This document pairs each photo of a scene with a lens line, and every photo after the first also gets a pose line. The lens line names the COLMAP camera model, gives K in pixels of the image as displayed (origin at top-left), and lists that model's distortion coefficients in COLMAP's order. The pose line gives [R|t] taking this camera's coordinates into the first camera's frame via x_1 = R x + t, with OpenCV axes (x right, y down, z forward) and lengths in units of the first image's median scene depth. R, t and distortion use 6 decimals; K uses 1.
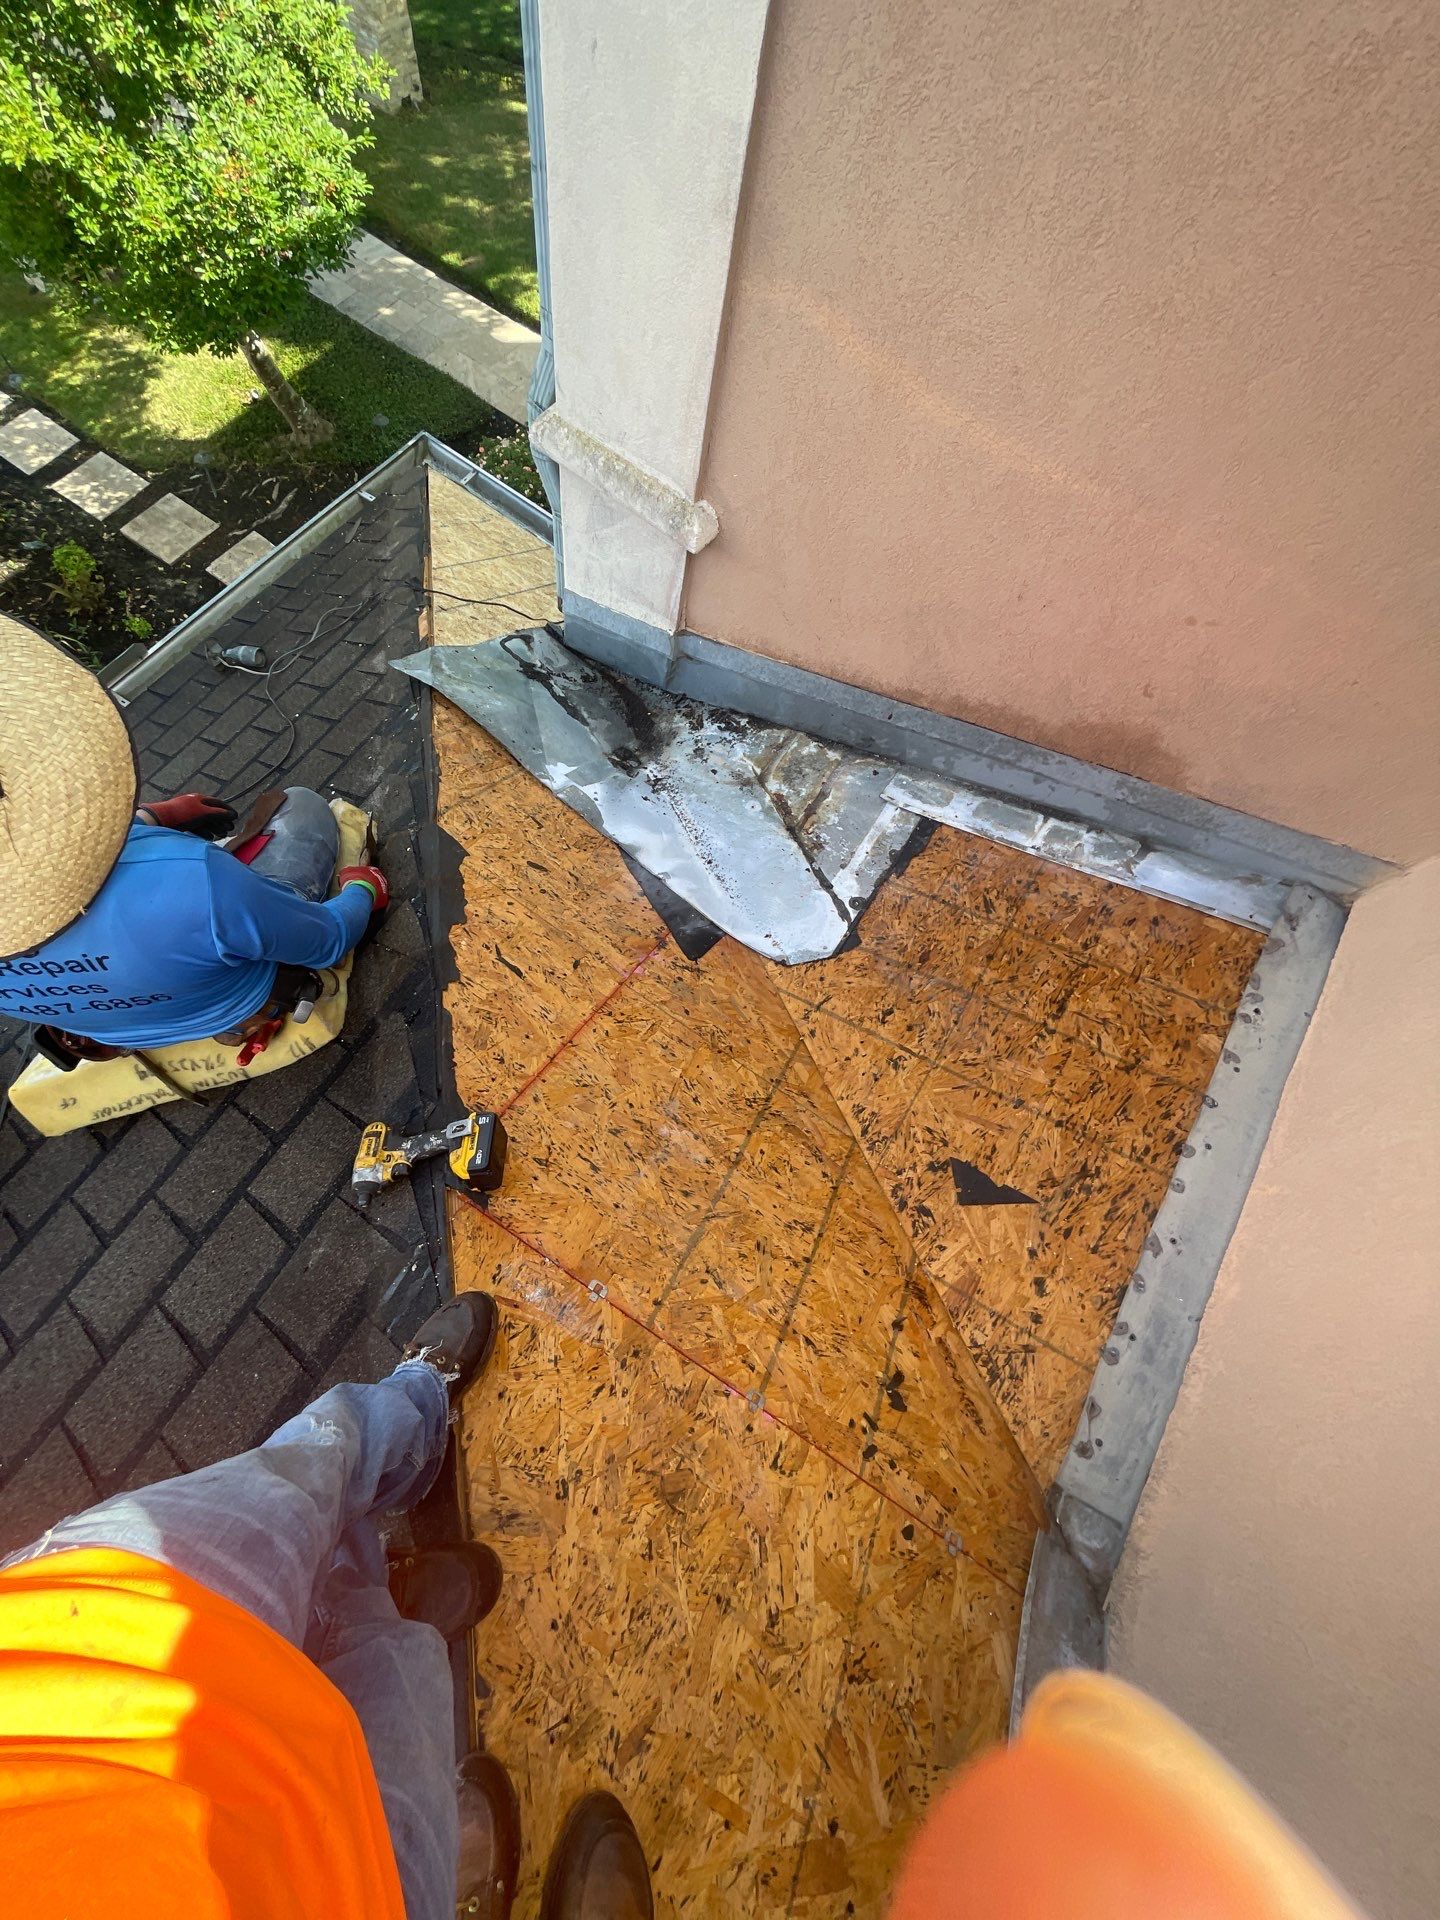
lens RADIAL K [[773.1, 0, 727.5], [0, 773.1, 950.4], [0, 0, 1]] dist [-0.002384, 0.000080]
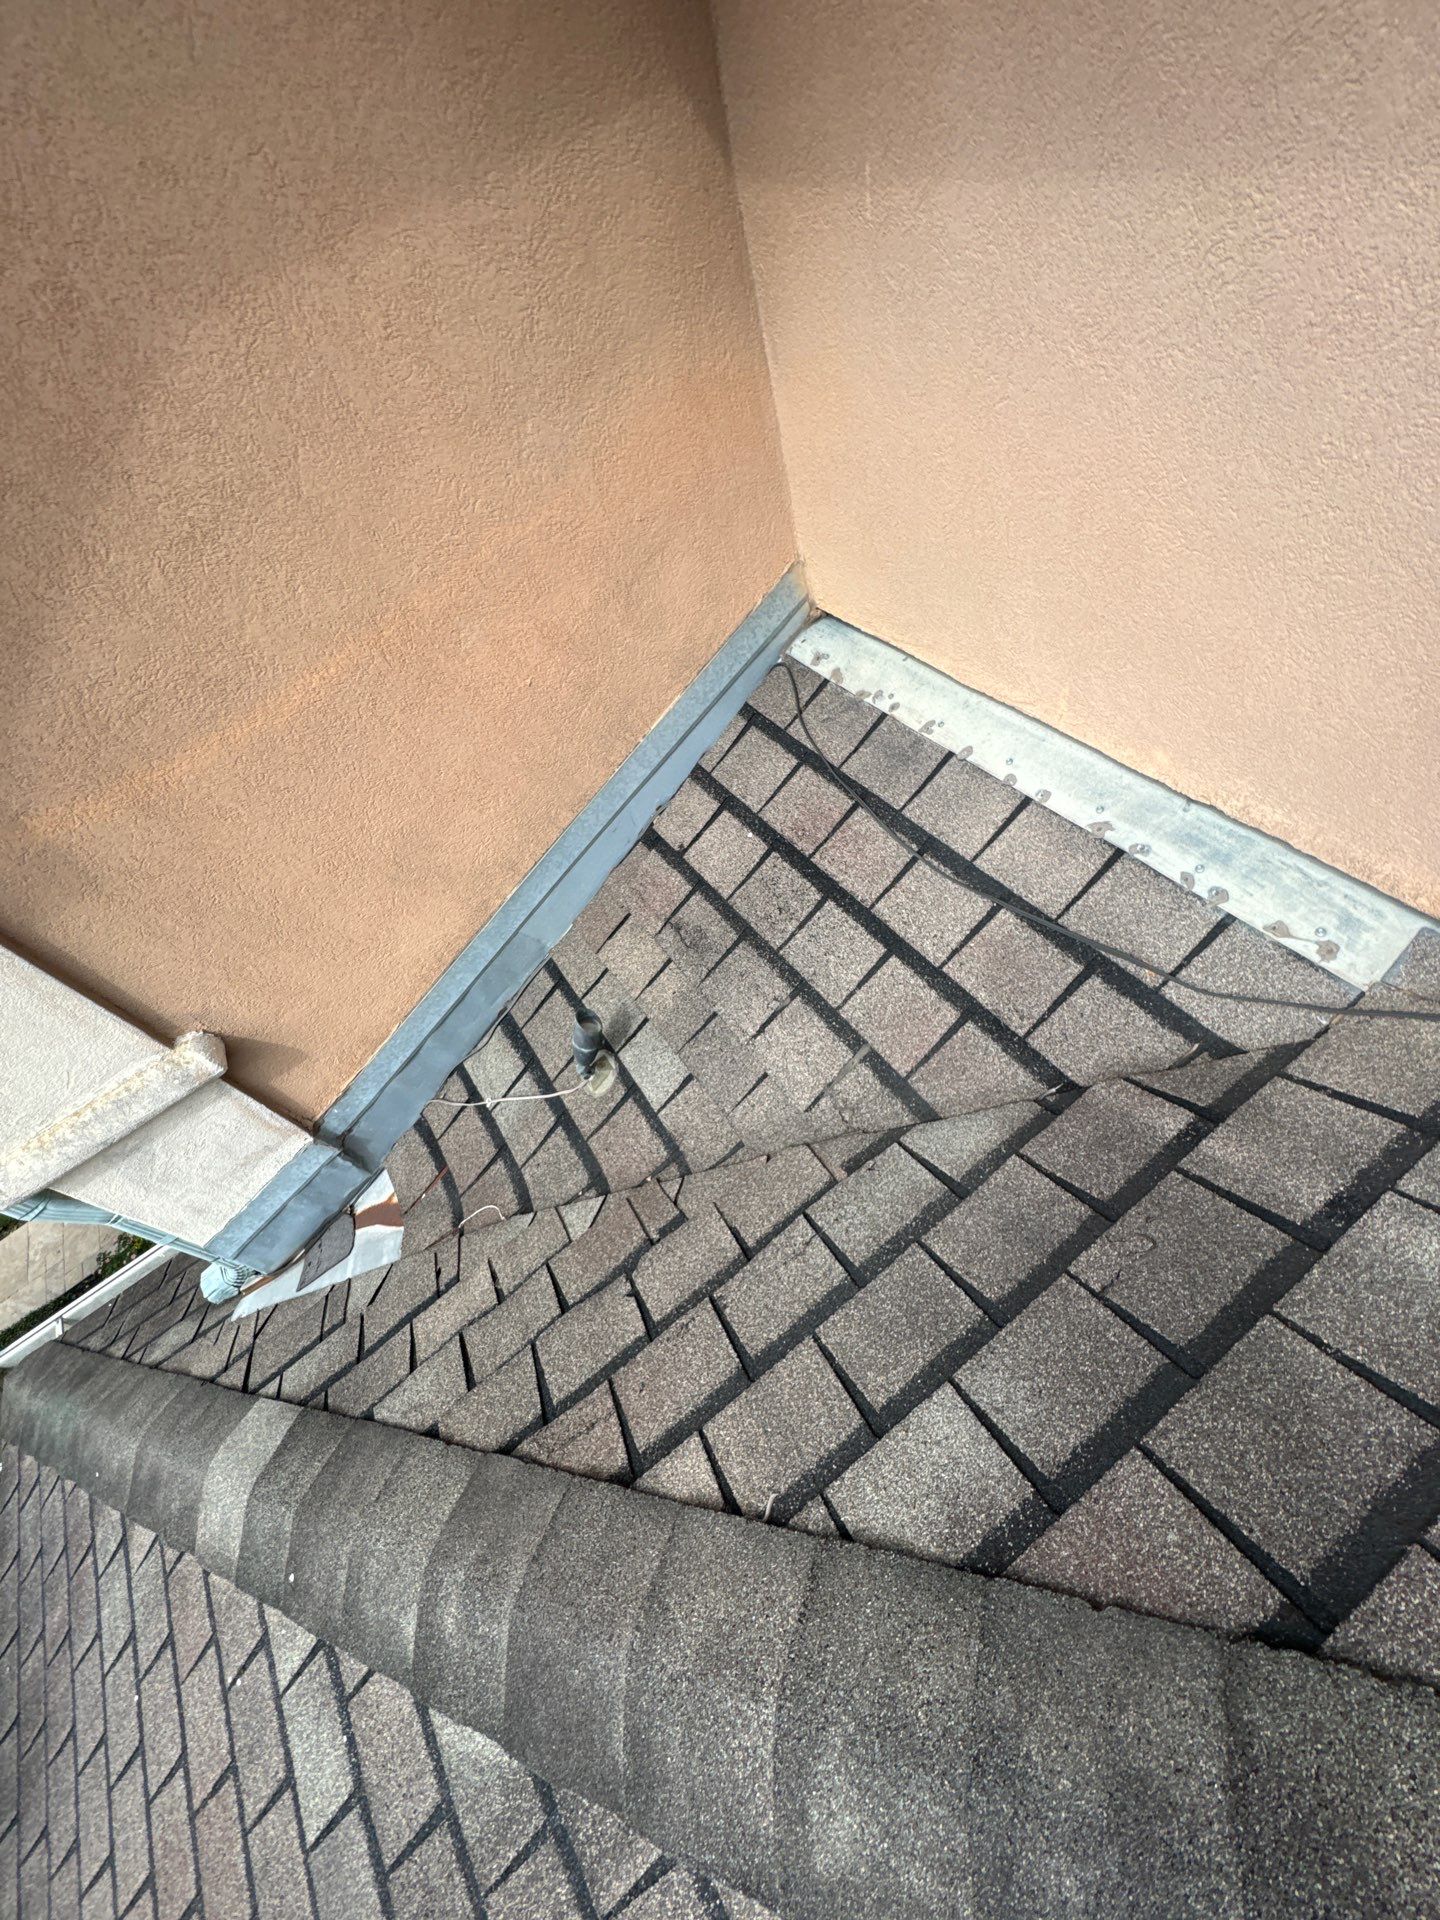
lens RADIAL K [[773.1, 0, 718.9], [0, 773.1, 961.6], [0, 0, 1]] dist [-0.002384, 0.000080]
pose [[0.333245, -0.880255, 0.337786, -0.047716], [0.942684, 0.304541, -0.136390, 0.109045], [0.017188, 0.363877, 0.931289, 0.163495]]
